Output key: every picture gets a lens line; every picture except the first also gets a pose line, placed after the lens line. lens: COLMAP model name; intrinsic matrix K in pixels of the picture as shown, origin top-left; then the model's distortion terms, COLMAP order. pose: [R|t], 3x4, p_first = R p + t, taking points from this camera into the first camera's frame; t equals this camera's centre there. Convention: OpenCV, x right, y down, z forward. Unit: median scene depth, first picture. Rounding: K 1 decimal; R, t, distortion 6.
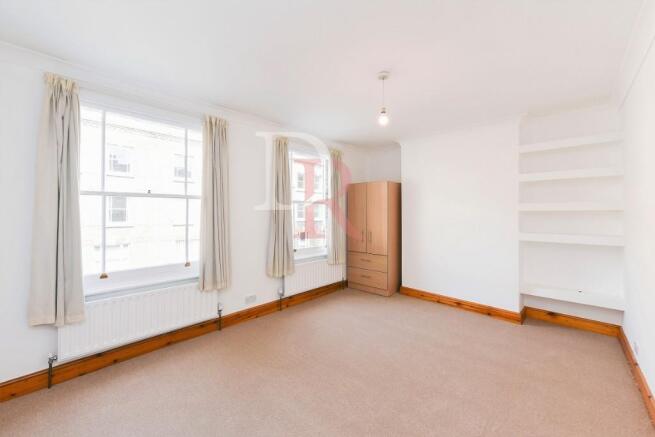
lens RADIAL K [[261.0, 0, 332.5], [0, 261.0, 211.6], [0, 0, 1]] dist [-0.000083, 0.000154]
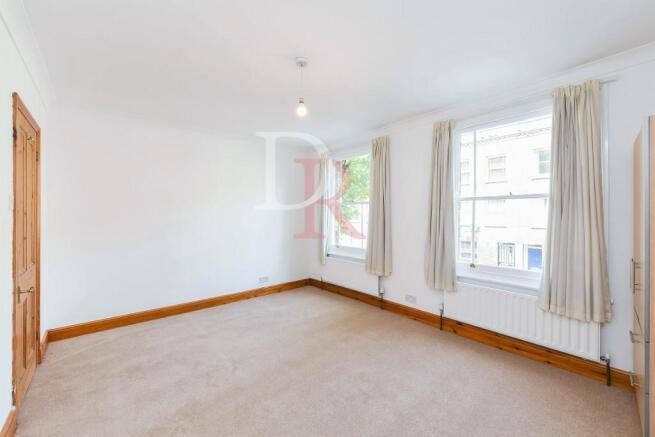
lens RADIAL K [[261.0, 0, 332.5], [0, 261.0, 211.6], [0, 0, 1]] dist [-0.000083, 0.000154]
pose [[-0.085045, -0.006940, -0.996353, 0.563713], [-0.001301, 0.999976, -0.006854, 0.003352], [0.996376, 0.000713, -0.085052, 0.606928]]
